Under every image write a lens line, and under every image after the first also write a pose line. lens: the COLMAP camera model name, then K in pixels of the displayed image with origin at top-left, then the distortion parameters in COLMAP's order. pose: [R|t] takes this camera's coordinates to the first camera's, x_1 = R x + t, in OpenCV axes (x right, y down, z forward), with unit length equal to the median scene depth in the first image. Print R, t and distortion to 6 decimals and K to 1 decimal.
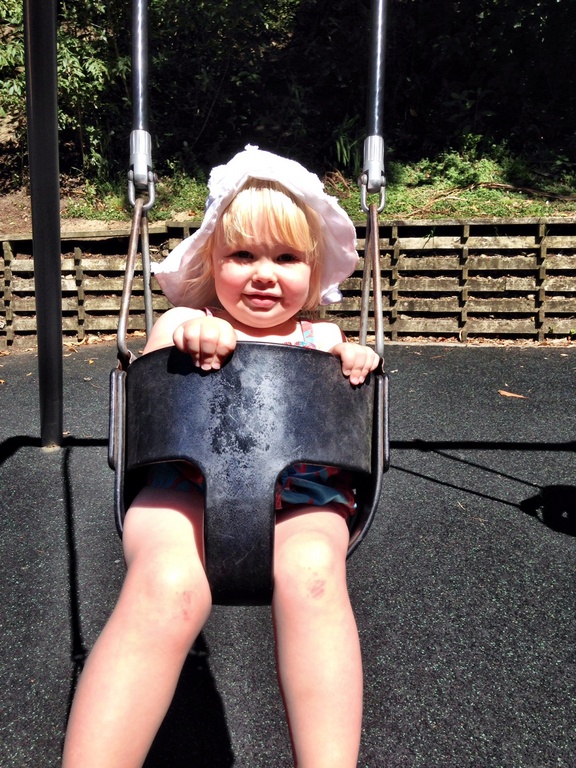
lens RADIAL K [[728.3, 0, 291.2], [0, 728.3, 384.2], [0, 0, 1]] dist [0.172644, 0.000000]
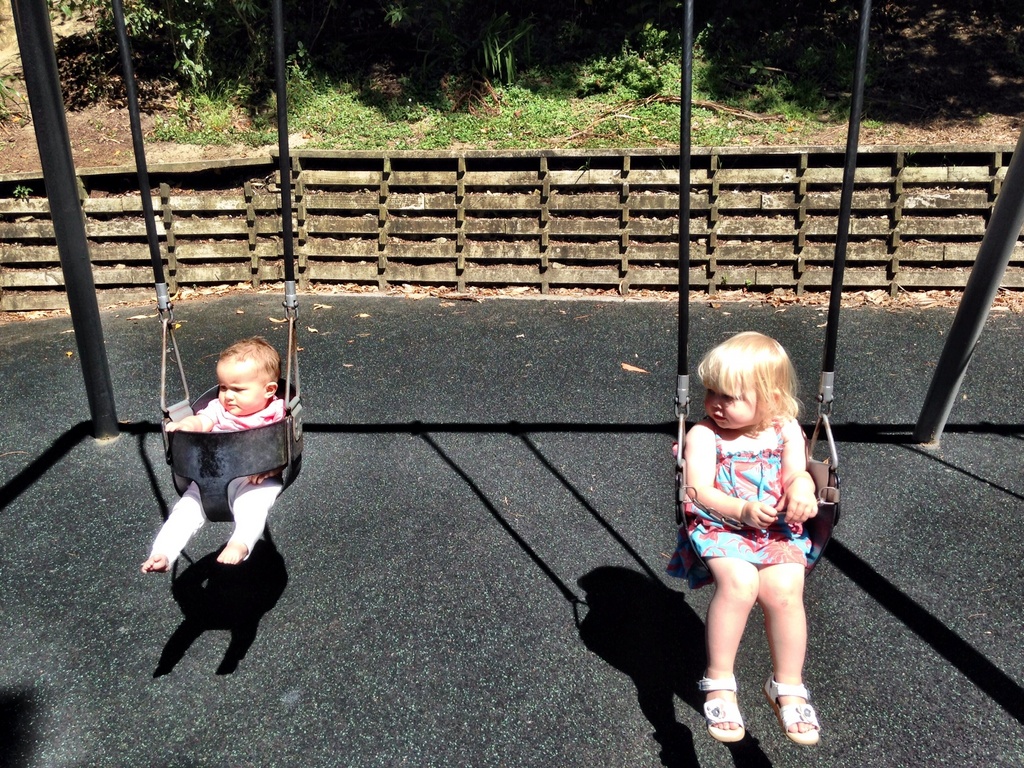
lens RADIAL K [[971.1, 0, 509.8], [0, 971.1, 384.8], [0, 0, 1]] dist [0.172644, 0.000000]
pose [[0.999968, -0.007408, -0.003042, 0.103439], [0.007622, 0.996954, 0.077615, -0.042381], [0.002458, -0.077636, 0.996979, -0.136385]]
